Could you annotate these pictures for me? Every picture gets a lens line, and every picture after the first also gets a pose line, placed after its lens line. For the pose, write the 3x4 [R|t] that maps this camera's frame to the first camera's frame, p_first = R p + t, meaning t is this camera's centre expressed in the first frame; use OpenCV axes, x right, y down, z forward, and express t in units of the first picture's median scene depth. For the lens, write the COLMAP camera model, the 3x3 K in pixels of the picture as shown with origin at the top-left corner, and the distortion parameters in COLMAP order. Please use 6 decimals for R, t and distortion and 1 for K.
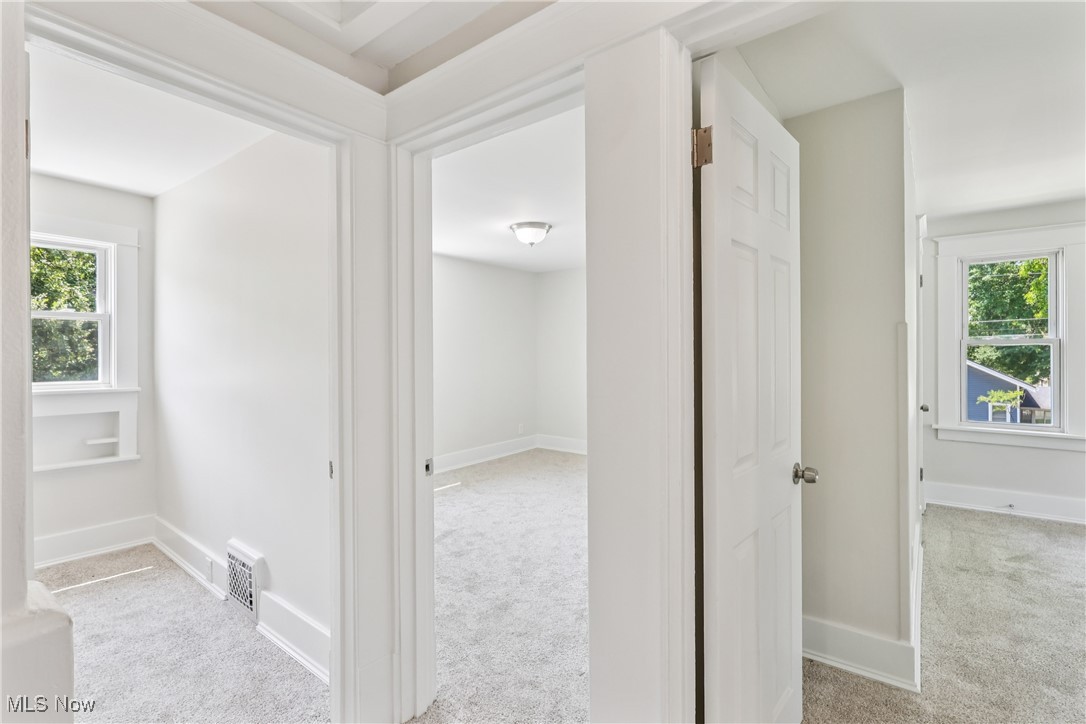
lens RADIAL K [[506.0, 0, 537.7], [0, 506.0, 354.6], [0, 0, 1]] dist [-0.005106, -0.000714]
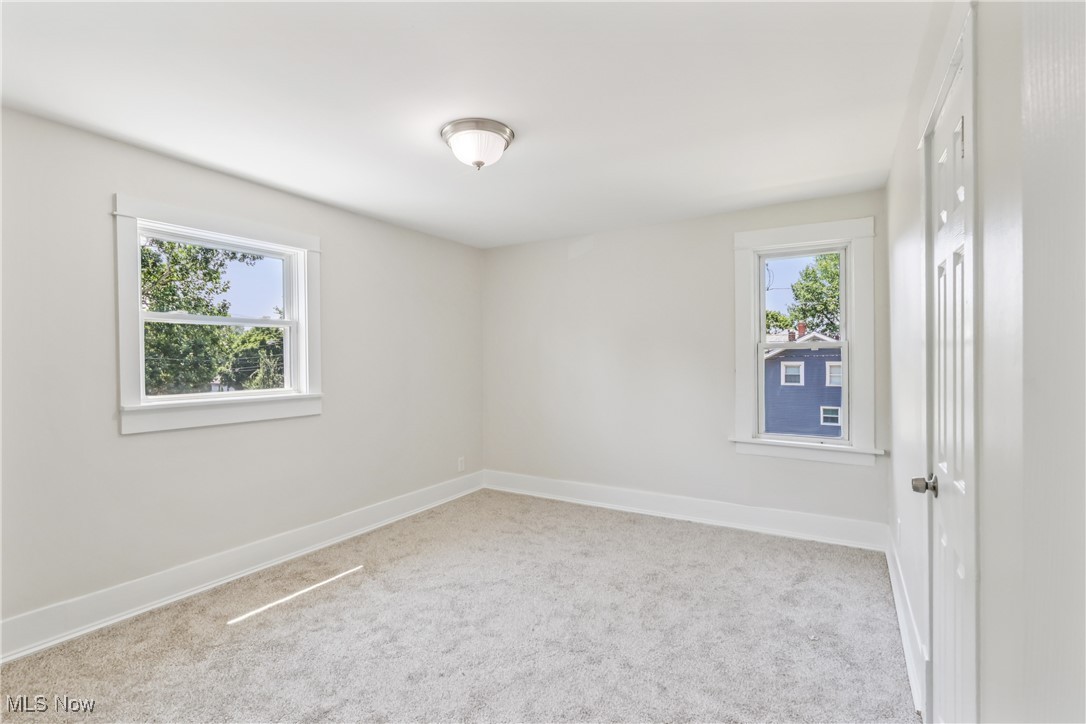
lens RADIAL K [[506.0, 0, 554.7], [0, 506.0, 361.8], [0, 0, 1]] dist [-0.005106, -0.000714]
pose [[0.988959, -0.002528, 0.148166, -0.011564], [0.001937, 0.999990, 0.004134, -0.001558], [-0.148175, -0.003801, 0.988954, 0.400756]]
